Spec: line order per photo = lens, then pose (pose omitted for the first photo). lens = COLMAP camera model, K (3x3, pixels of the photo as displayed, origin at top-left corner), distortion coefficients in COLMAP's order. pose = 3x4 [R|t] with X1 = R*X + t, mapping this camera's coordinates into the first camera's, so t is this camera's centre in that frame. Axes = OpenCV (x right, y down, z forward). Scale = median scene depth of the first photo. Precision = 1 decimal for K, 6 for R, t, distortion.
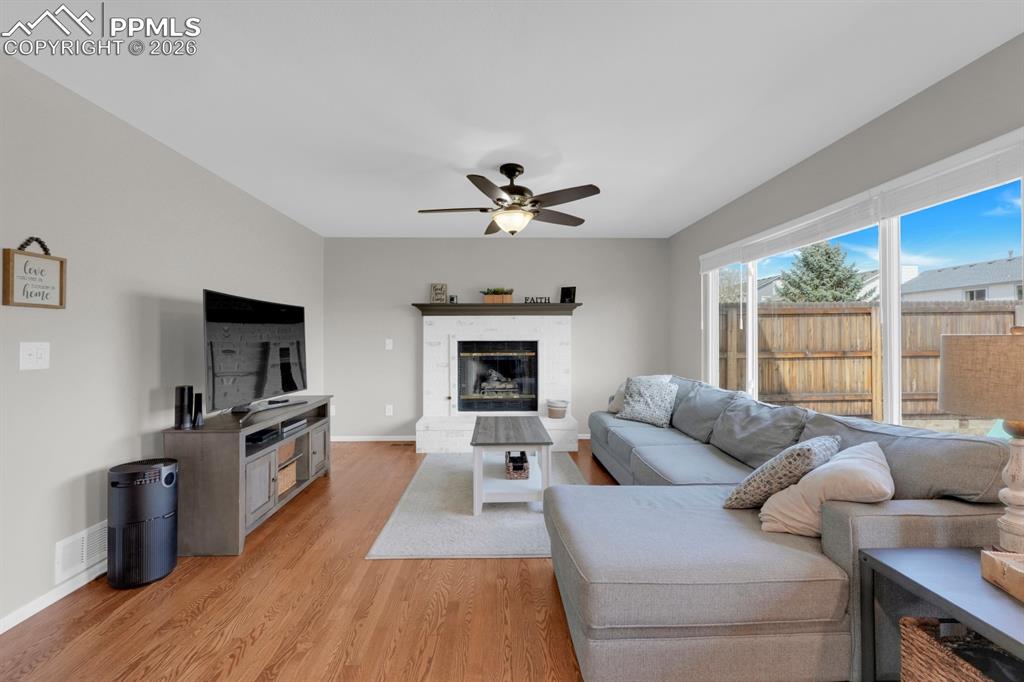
lens RADIAL K [[431.2, 0, 508.5], [0, 431.2, 337.4], [0, 0, 1]] dist [0.000847, -0.000041]
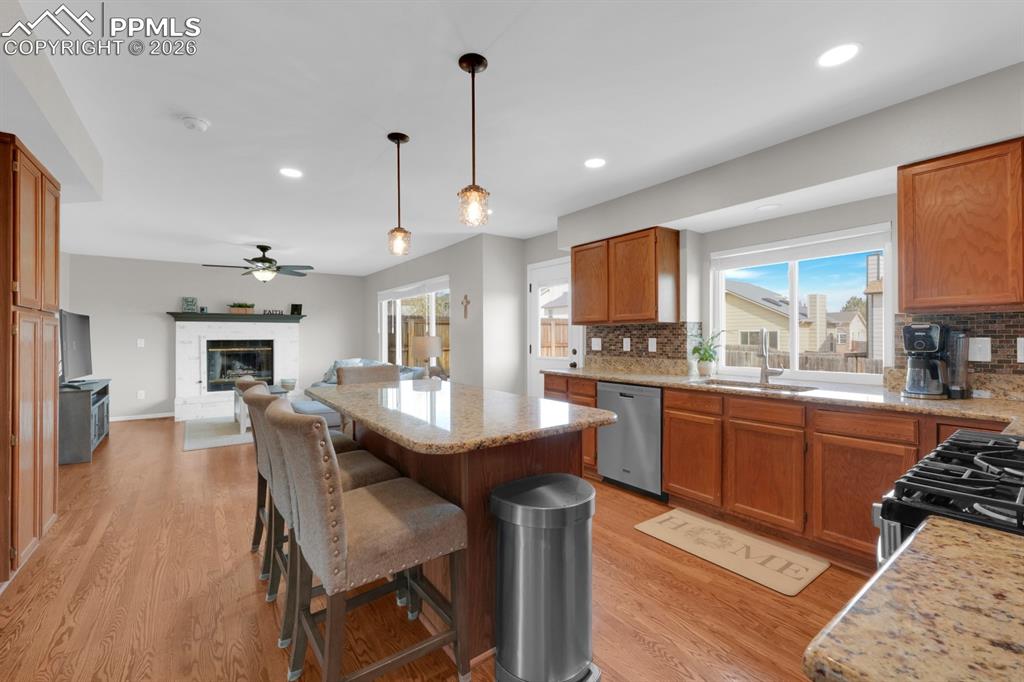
lens RADIAL K [[431.2, 0, 509.3], [0, 431.2, 337.9], [0, 0, 1]] dist [0.000847, -0.000041]
pose [[0.824787, -0.002184, 0.565439, -0.102136], [0.000726, 0.999996, 0.002804, -0.002091], [-0.565443, -0.001902, 0.824785, -0.677436]]
